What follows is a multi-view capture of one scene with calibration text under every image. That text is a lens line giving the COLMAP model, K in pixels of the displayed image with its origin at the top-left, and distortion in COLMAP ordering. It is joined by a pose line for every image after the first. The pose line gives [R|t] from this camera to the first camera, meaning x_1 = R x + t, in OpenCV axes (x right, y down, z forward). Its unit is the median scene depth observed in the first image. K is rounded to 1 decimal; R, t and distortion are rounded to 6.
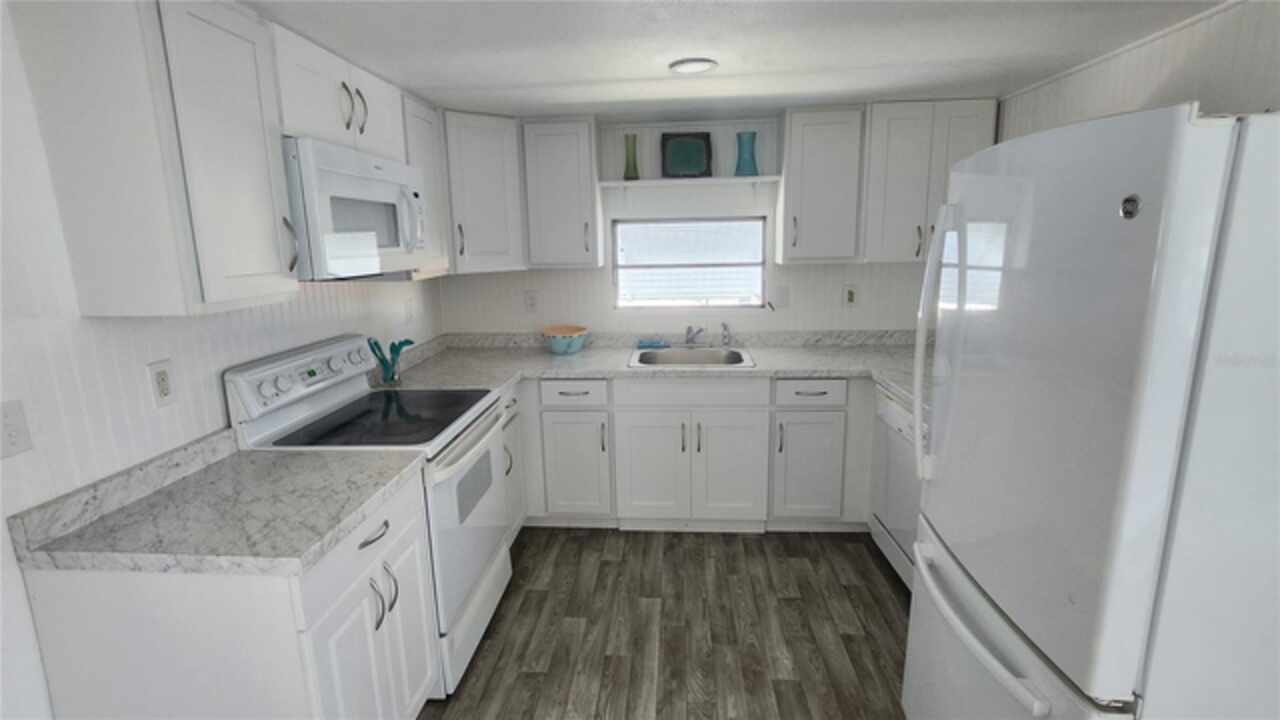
lens RADIAL K [[593.4, 0, 630.5], [0, 593.4, 356.4], [0, 0, 1]] dist [-0.015827, 0.000238]
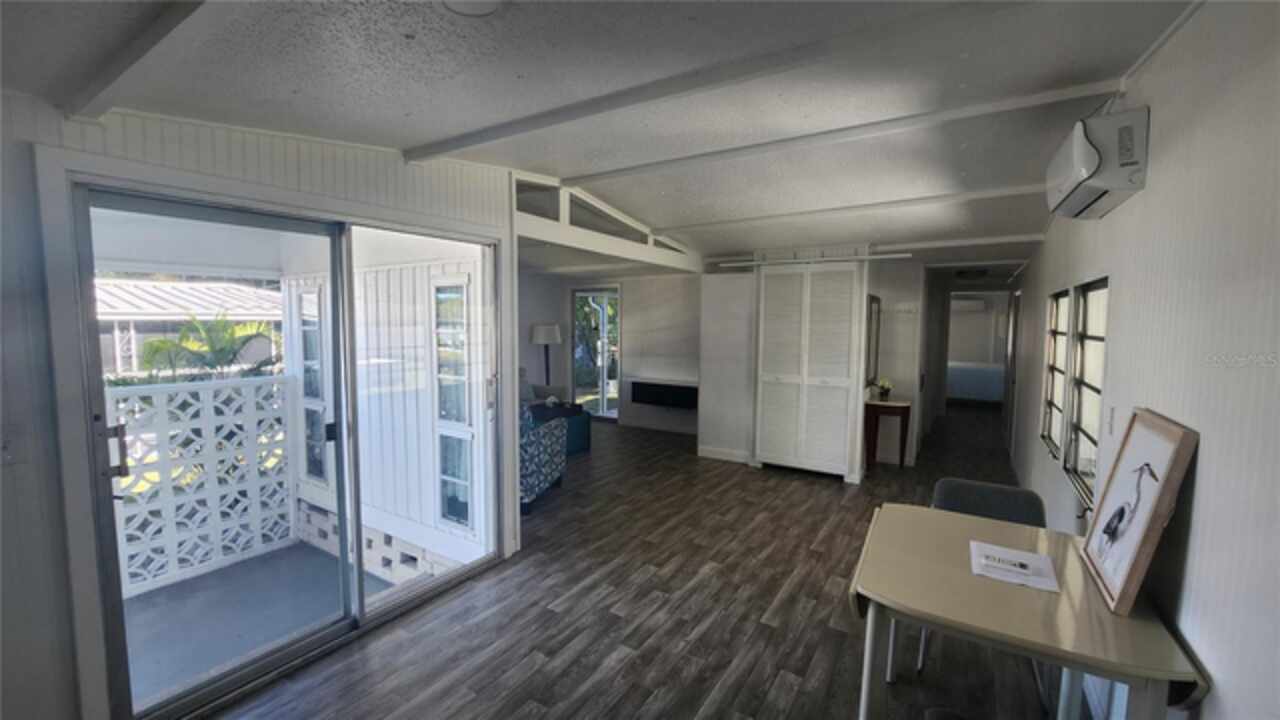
lens RADIAL K [[507.4, 0, 635.7], [0, 507.4, 359.8], [0, 0, 1]] dist [-0.010418, -0.000074]
pose [[-0.881138, -0.023045, 0.472297, -0.179280], [0.099720, 0.967293, 0.233240, -0.325446], [-0.462224, 0.252614, -0.850021, 1.692197]]
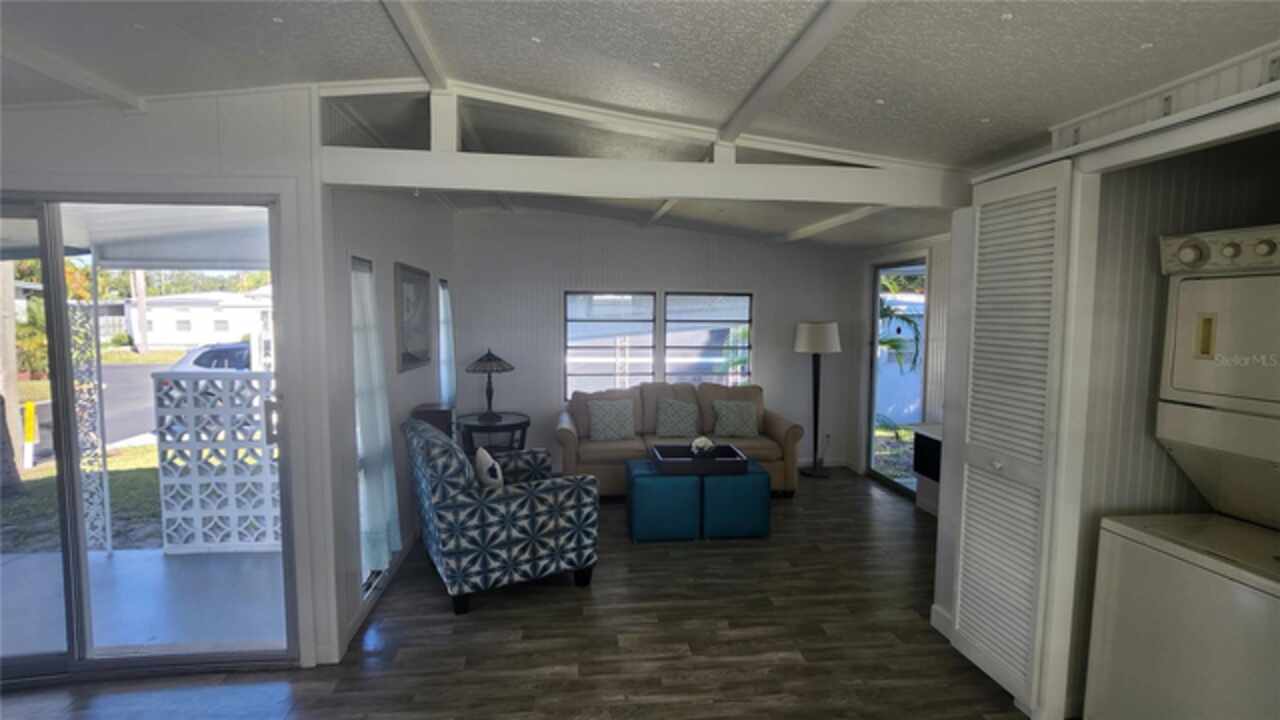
lens RADIAL K [[593.4, 0, 630.5], [0, 593.4, 356.4], [0, 0, 1]] dist [-0.015827, 0.000238]
pose [[-0.193536, -0.056971, 0.979438, -0.344459], [0.181108, 0.979081, 0.092737, -0.107877], [-0.964232, 0.195332, -0.179169, 0.535523]]
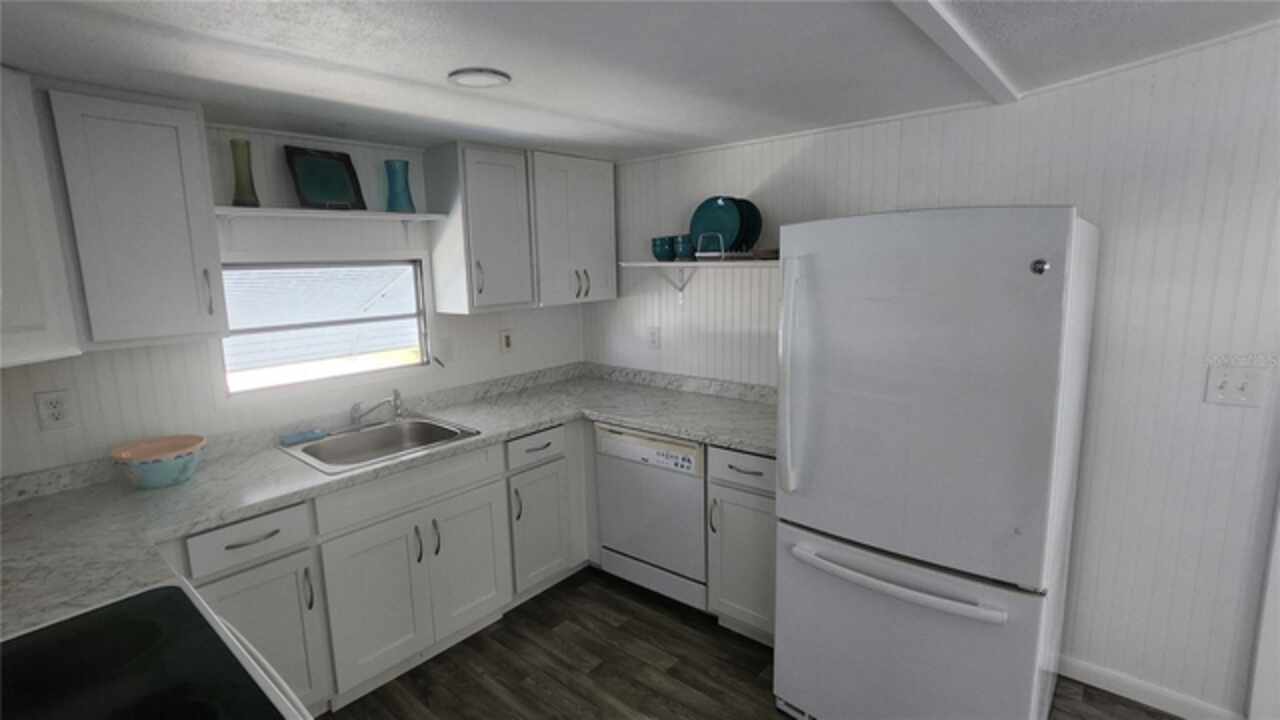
lens RADIAL K [[593.4, 0, 630.5], [0, 593.4, 356.4], [0, 0, 1]] dist [-0.015827, 0.000238]
pose [[0.594541, -0.121667, 0.794807, -0.346152], [0.170399, 0.985099, 0.023332, -0.079110], [-0.785803, 0.121563, 0.606413, 0.304913]]
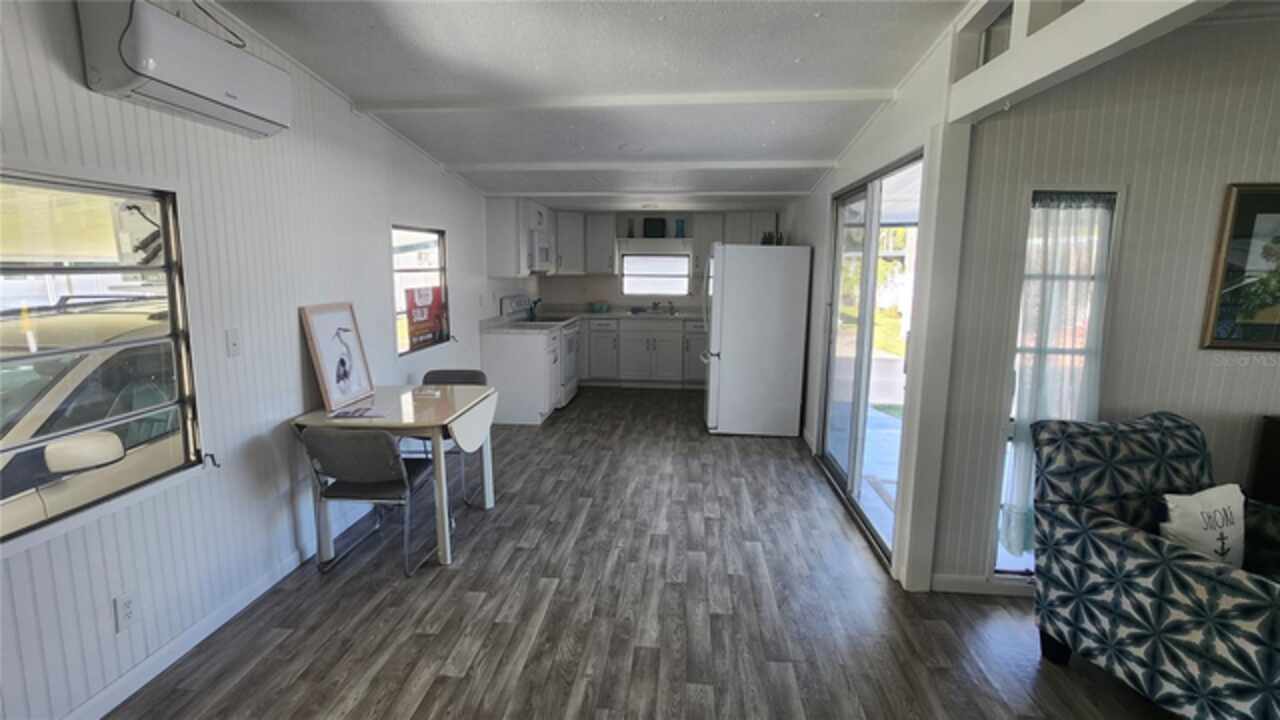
lens RADIAL K [[617.3, 0, 640.0], [0, 617.3, 360.0], [0, 0, 1]] dist [-0.000099, -0.000043]
pose [[0.999494, 0.031258, -0.005816, 0.179196], [-0.031388, 0.999225, -0.023757, 0.023131], [0.005068, 0.023927, 0.999701, -0.142013]]
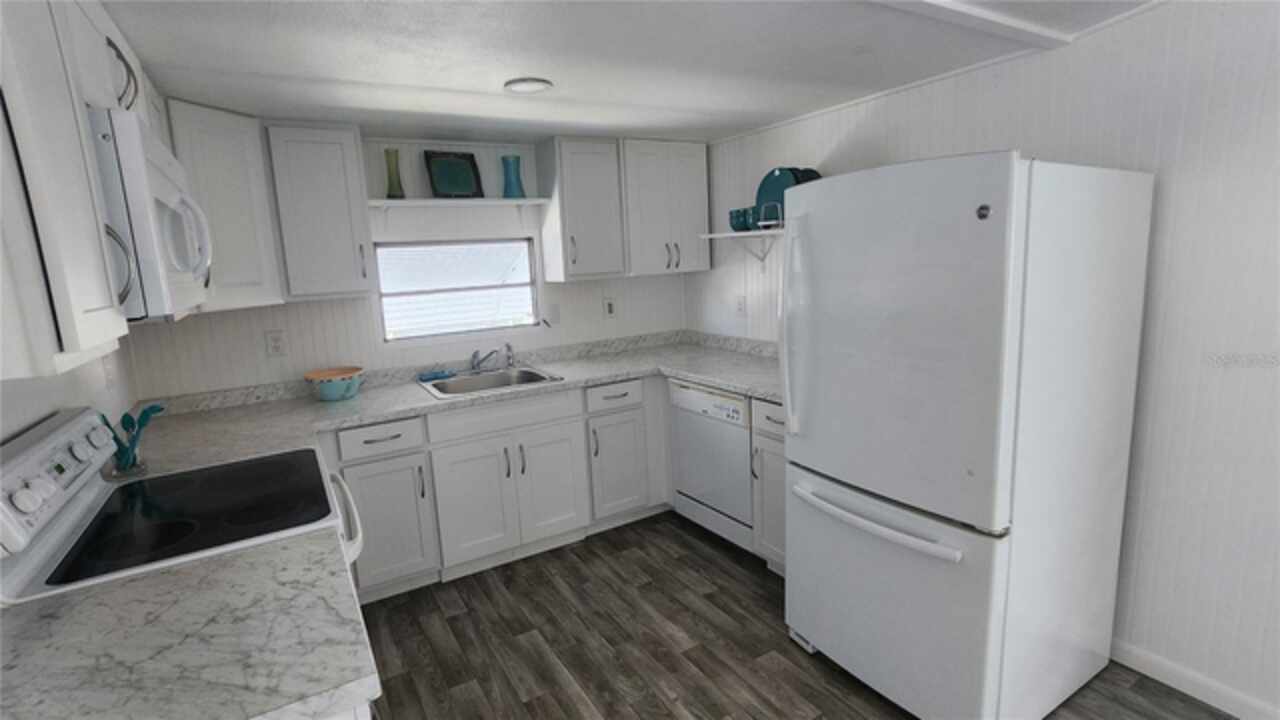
lens RADIAL K [[593.4, 0, 630.5], [0, 593.4, 356.4], [0, 0, 1]] dist [-0.015827, 0.000238]
pose [[0.815649, -0.116347, 0.566727, -0.290087], [0.145858, 0.989282, -0.006827, 0.001417], [-0.559859, 0.088230, 0.823877, 0.080763]]
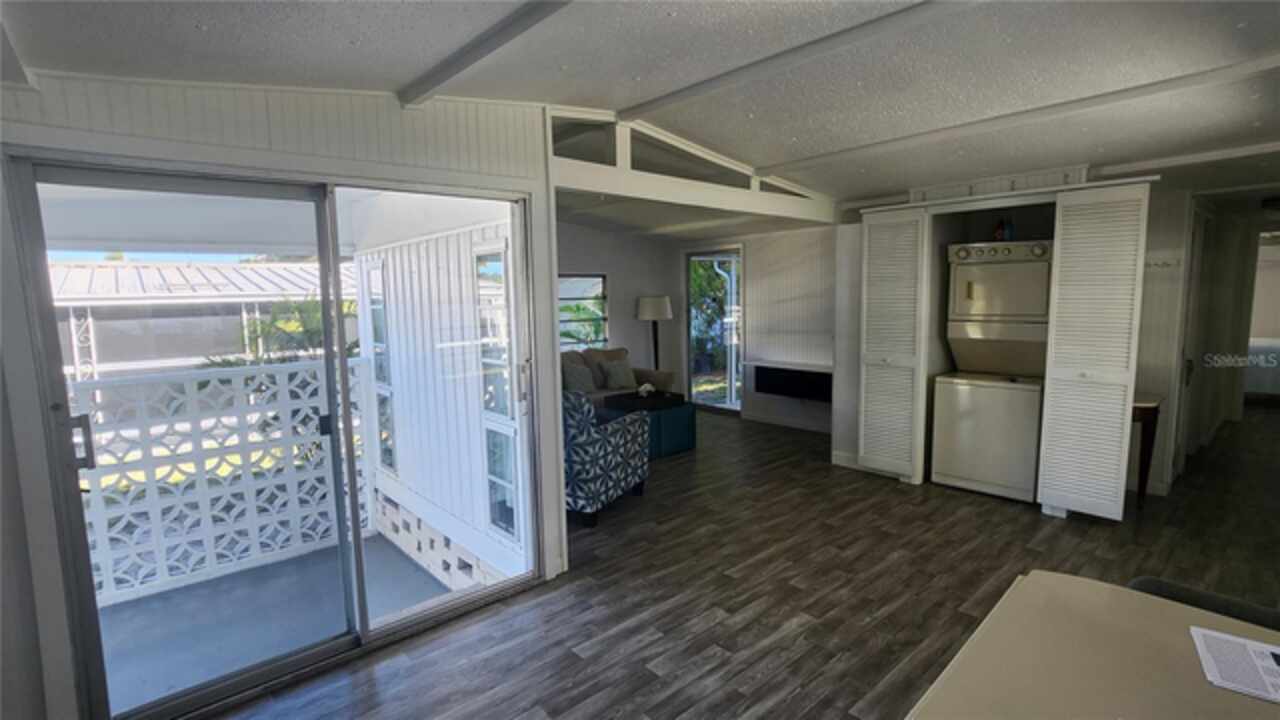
lens RADIAL K [[592.6, 0, 635.6], [0, 592.6, 360.9], [0, 0, 1]] dist [-0.010246, 0.000179]
pose [[-0.719309, -0.045830, 0.693176, -0.263386], [0.164903, 0.958037, 0.234462, -0.281786], [-0.674834, 0.282957, -0.681567, 1.497021]]
